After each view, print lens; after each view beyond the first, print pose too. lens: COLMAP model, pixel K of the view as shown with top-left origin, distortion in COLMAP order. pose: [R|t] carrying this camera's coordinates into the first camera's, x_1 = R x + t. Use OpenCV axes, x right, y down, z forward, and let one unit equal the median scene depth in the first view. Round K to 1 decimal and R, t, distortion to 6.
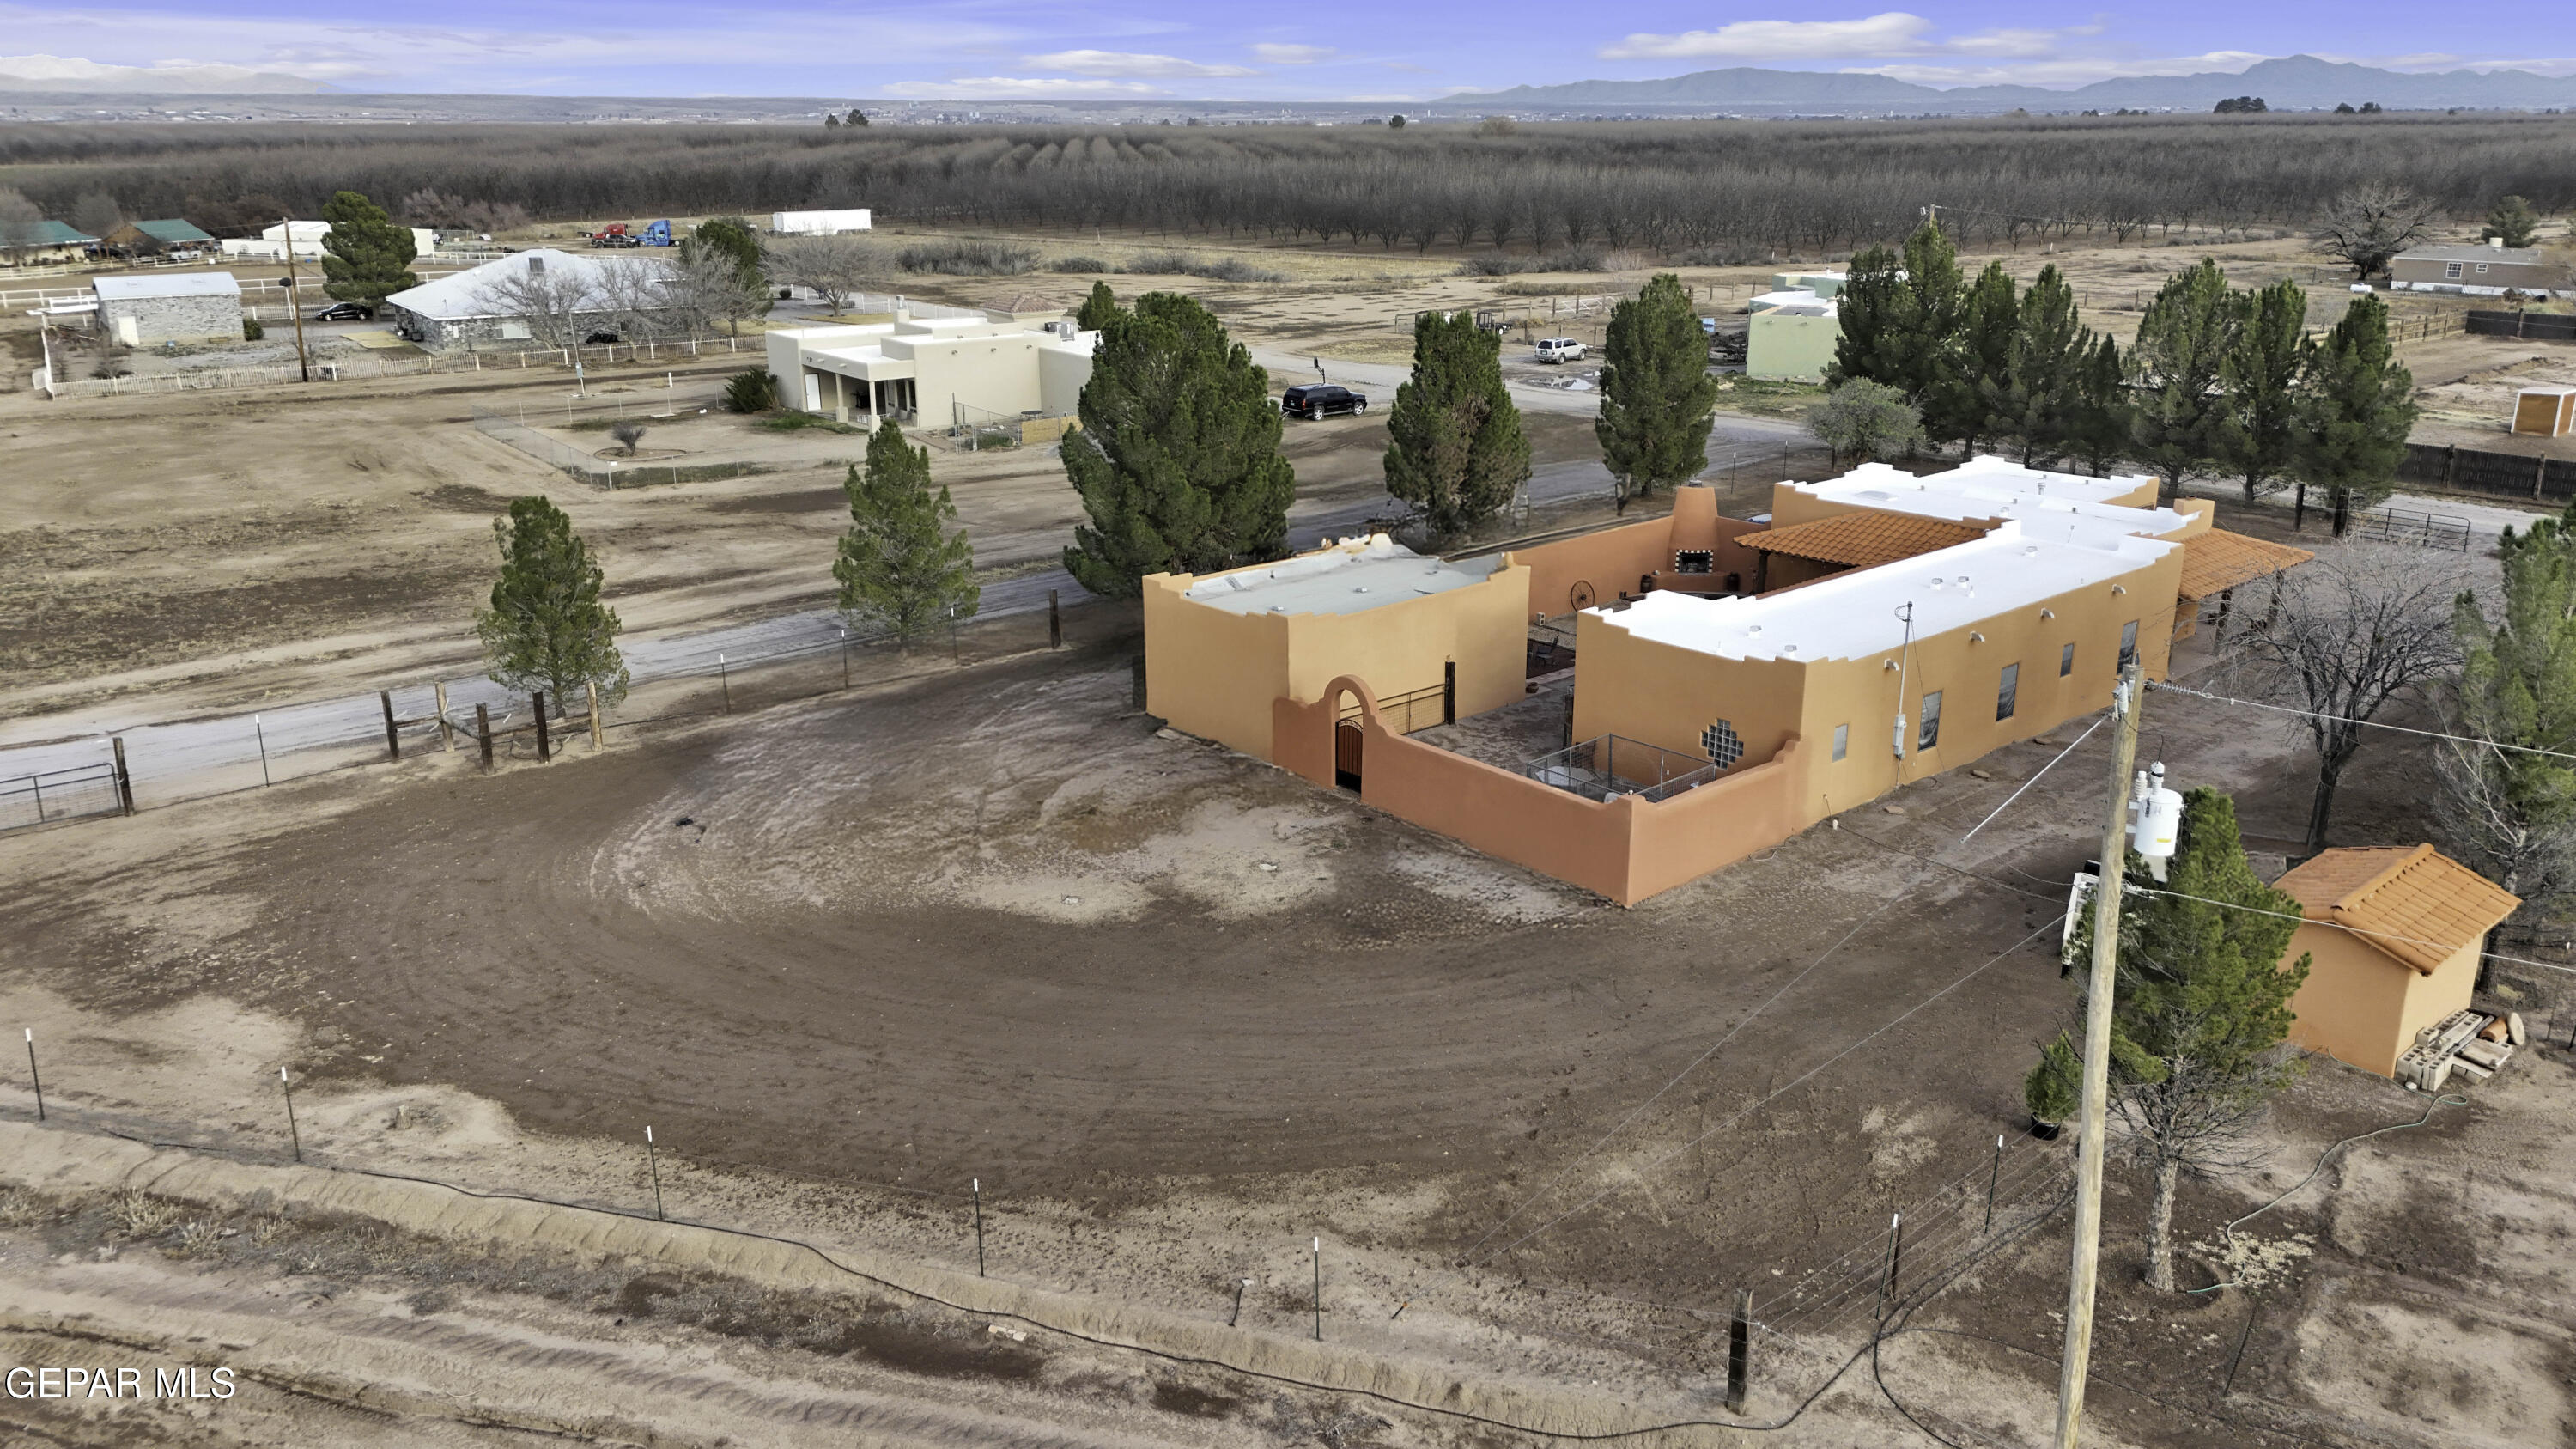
lens RADIAL K [[1892.1, 0, 1274.2], [0, 1892.1, 716.0], [0, 0, 1]] dist [0.088072, -0.084324]
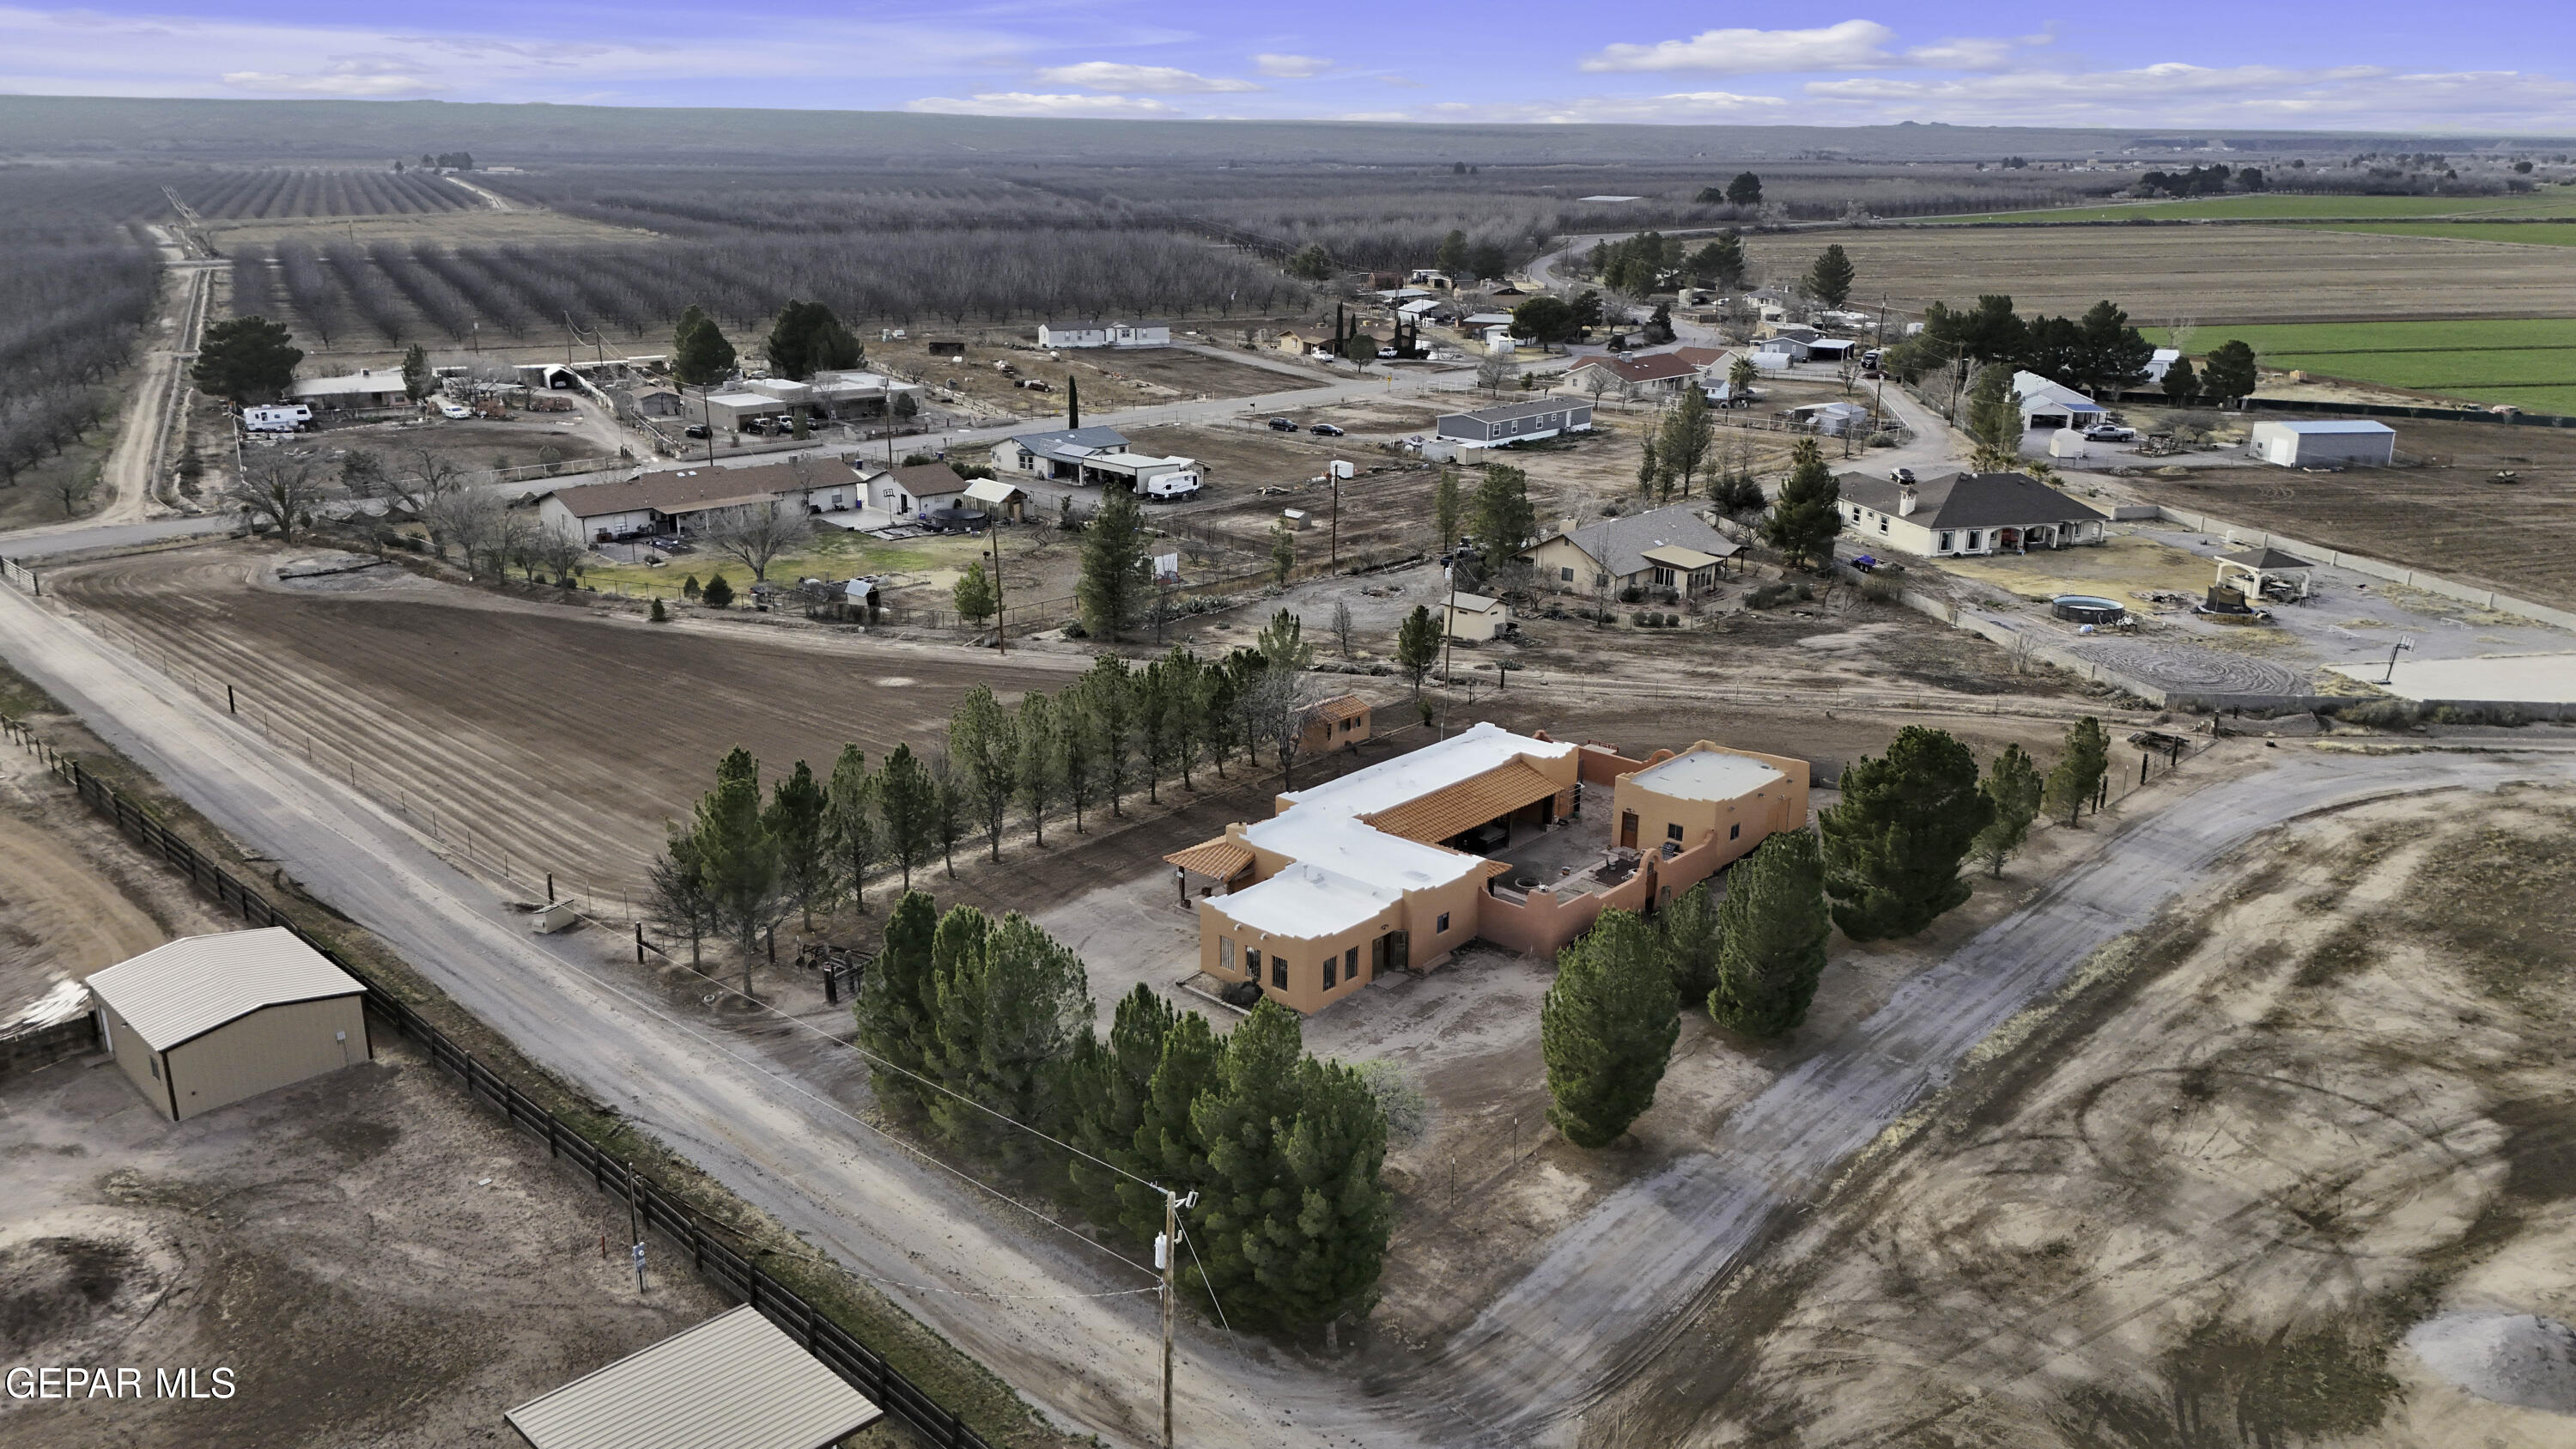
lens RADIAL K [[1892.1, 0, 1285.8], [0, 1892.1, 716.8], [0, 0, 1]] dist [0.088072, -0.084324]
pose [[-0.993114, 0.028853, -0.113539, 0.764988], [-0.039806, 0.828417, 0.558695, -1.332576], [0.110178, 0.559368, -0.821565, 2.811223]]
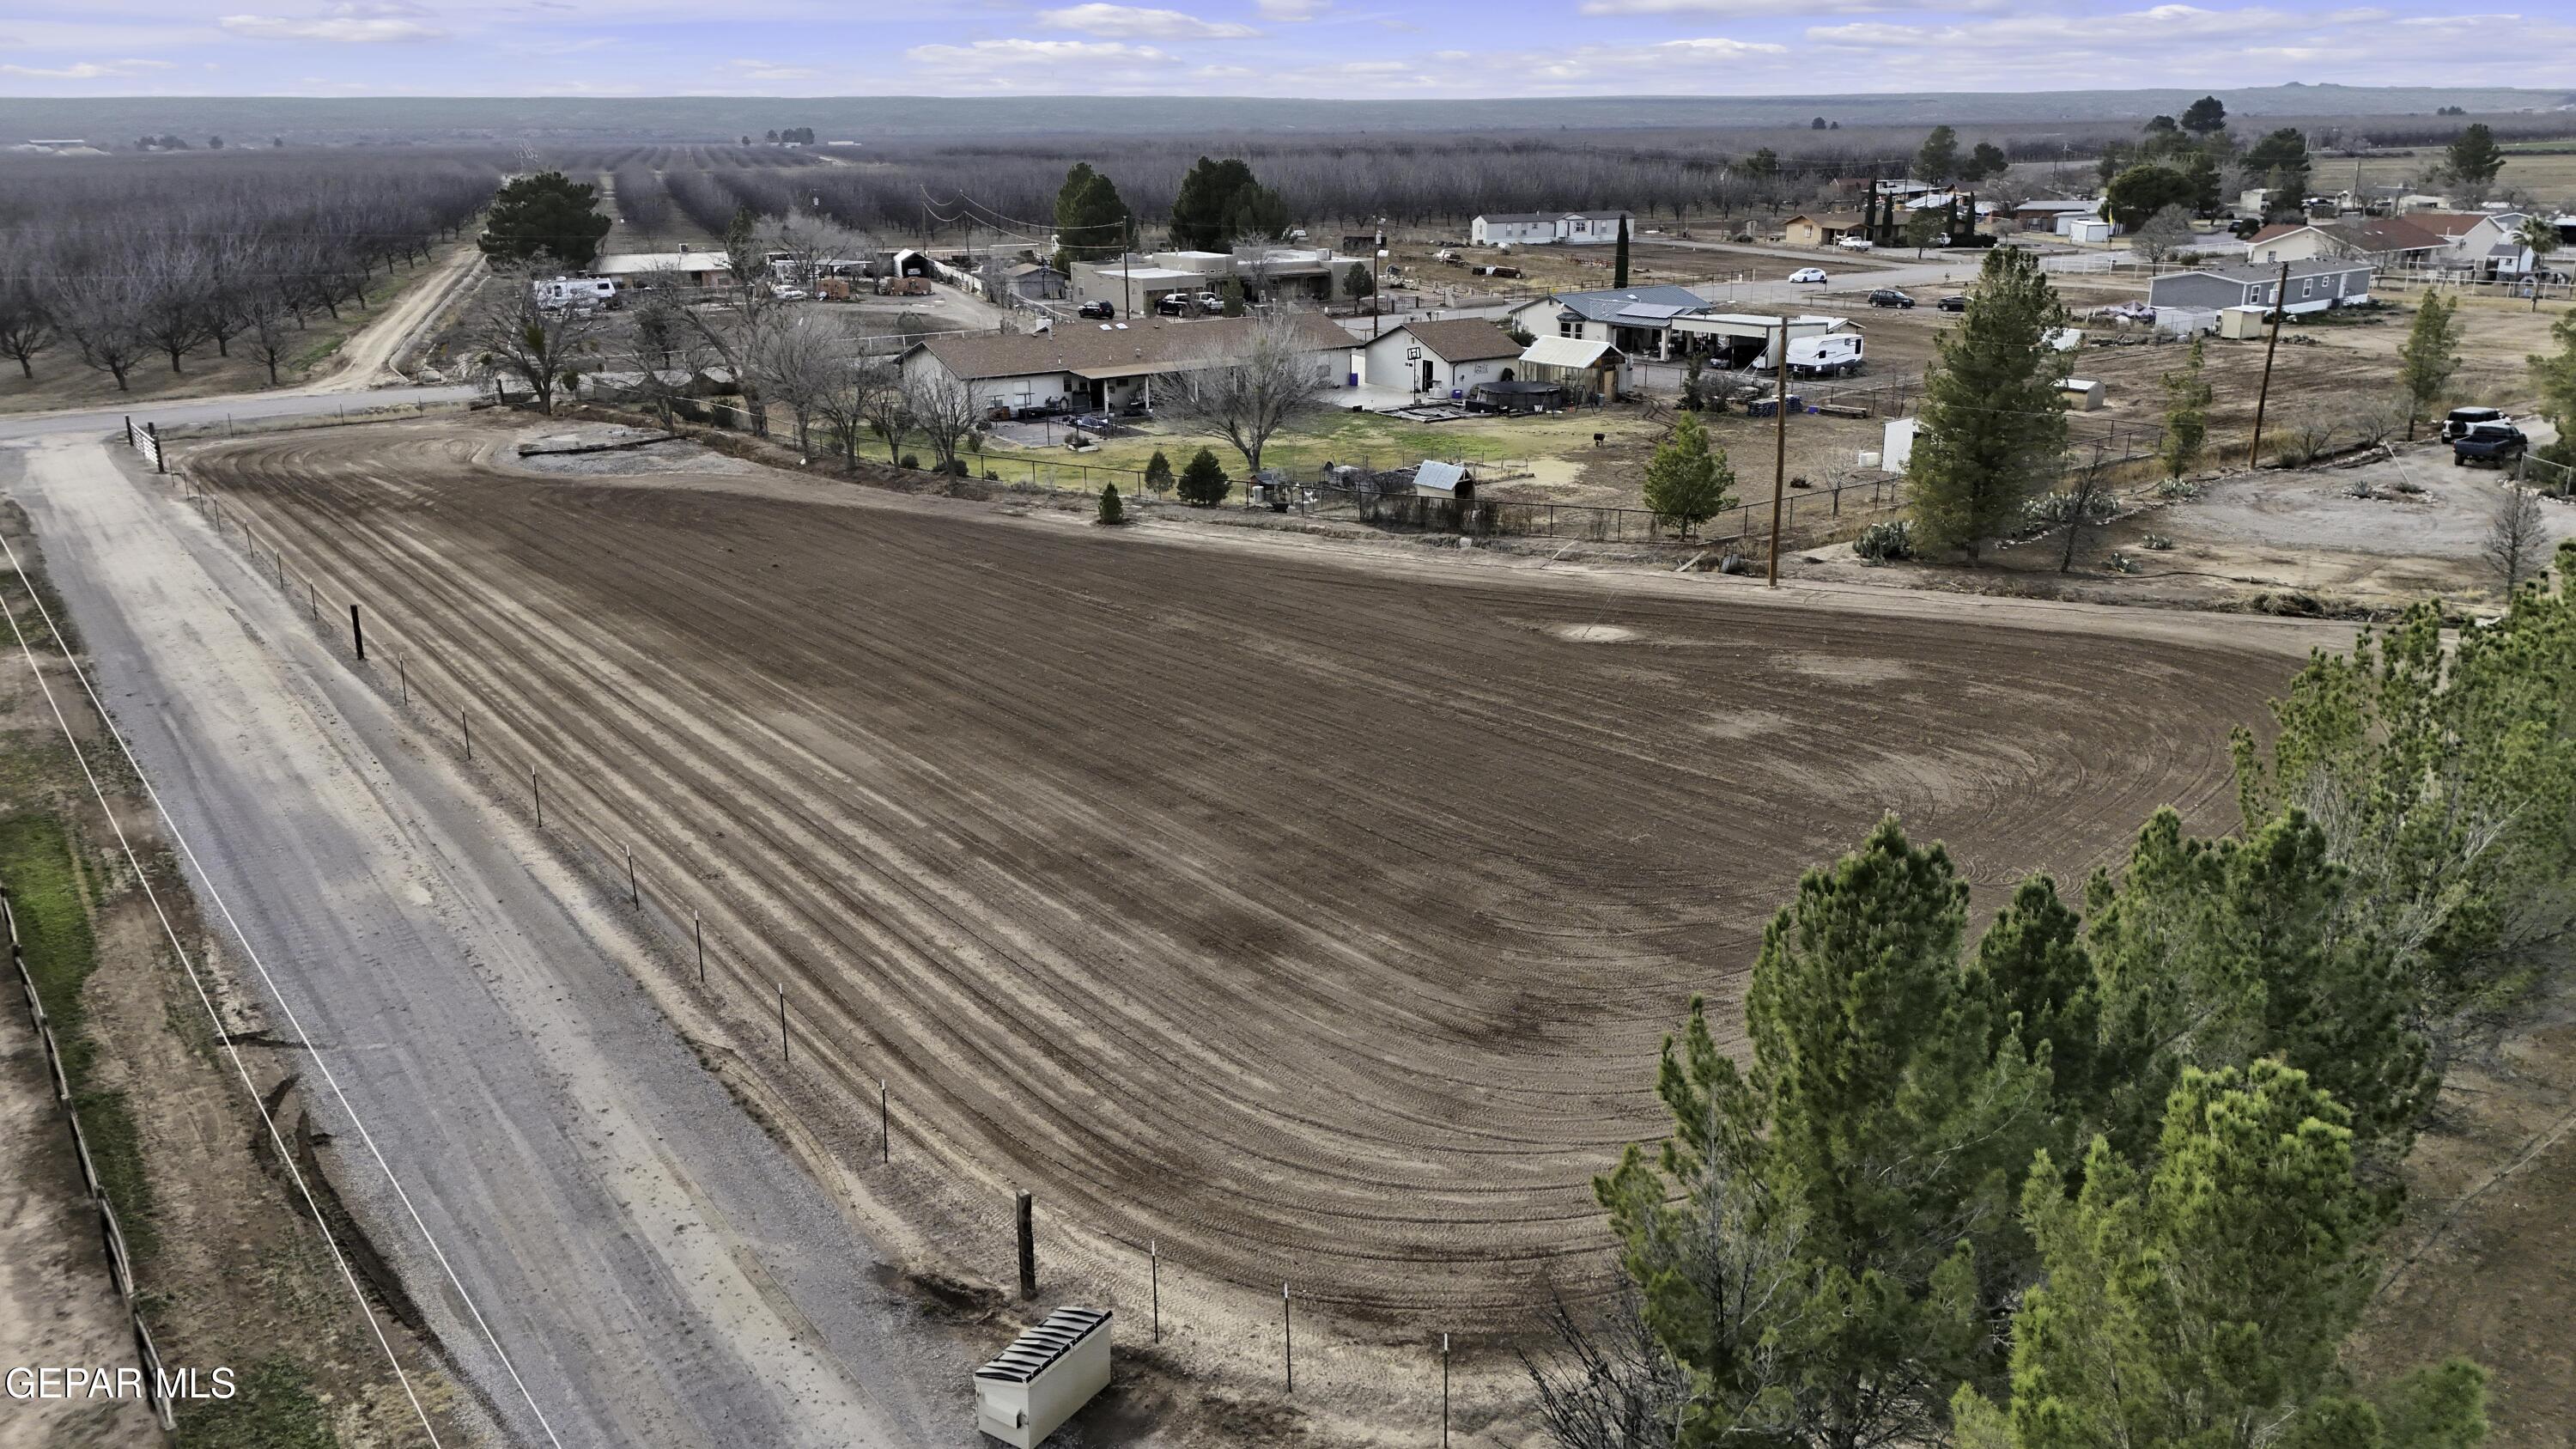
lens RADIAL K [[1892.1, 0, 1288.8], [0, 1892.1, 737.0], [0, 0, 1]] dist [0.088072, -0.084324]
pose [[-0.999331, -0.000545, 0.036573, 1.197317], [0.020550, 0.818781, 0.573737, -0.519374], [-0.030258, 0.574105, -0.818222, 1.594088]]
